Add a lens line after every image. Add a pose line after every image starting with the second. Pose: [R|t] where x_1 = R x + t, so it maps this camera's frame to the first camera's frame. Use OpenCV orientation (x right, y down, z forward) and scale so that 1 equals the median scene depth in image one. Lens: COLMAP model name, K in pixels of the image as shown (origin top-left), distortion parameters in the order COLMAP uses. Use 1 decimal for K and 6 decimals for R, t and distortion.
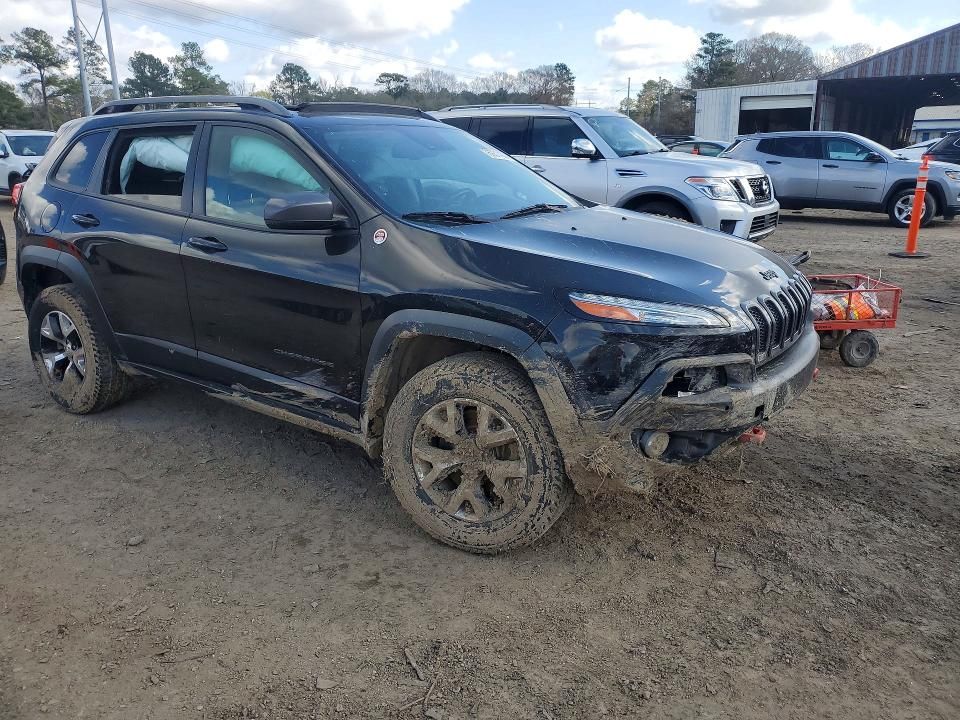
lens RADIAL K [[749.0, 0, 479.3], [0, 749.0, 354.6], [0, 0, 1]] dist [0.024324, -0.002986]
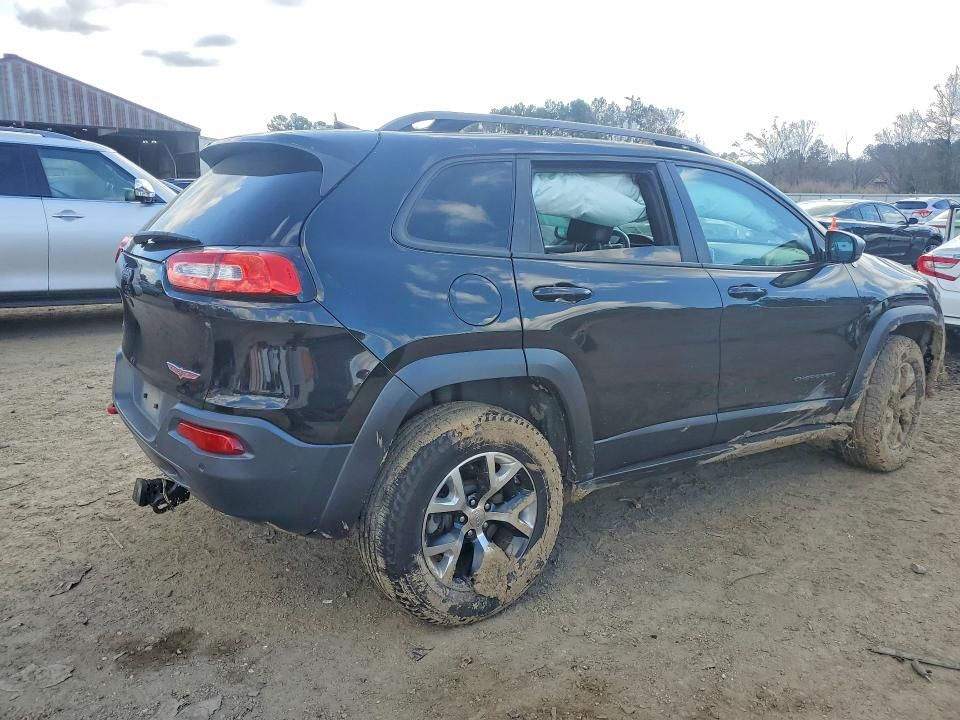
lens RADIAL K [[749.0, 0, 479.8], [0, 749.0, 363.2], [0, 0, 1]] dist [0.024324, -0.002986]
pose [[0.366771, -0.192294, 0.910221, -1.270644], [0.233558, 0.966102, 0.109988, -0.226055], [-0.900516, 0.172249, 0.399250, 0.878475]]
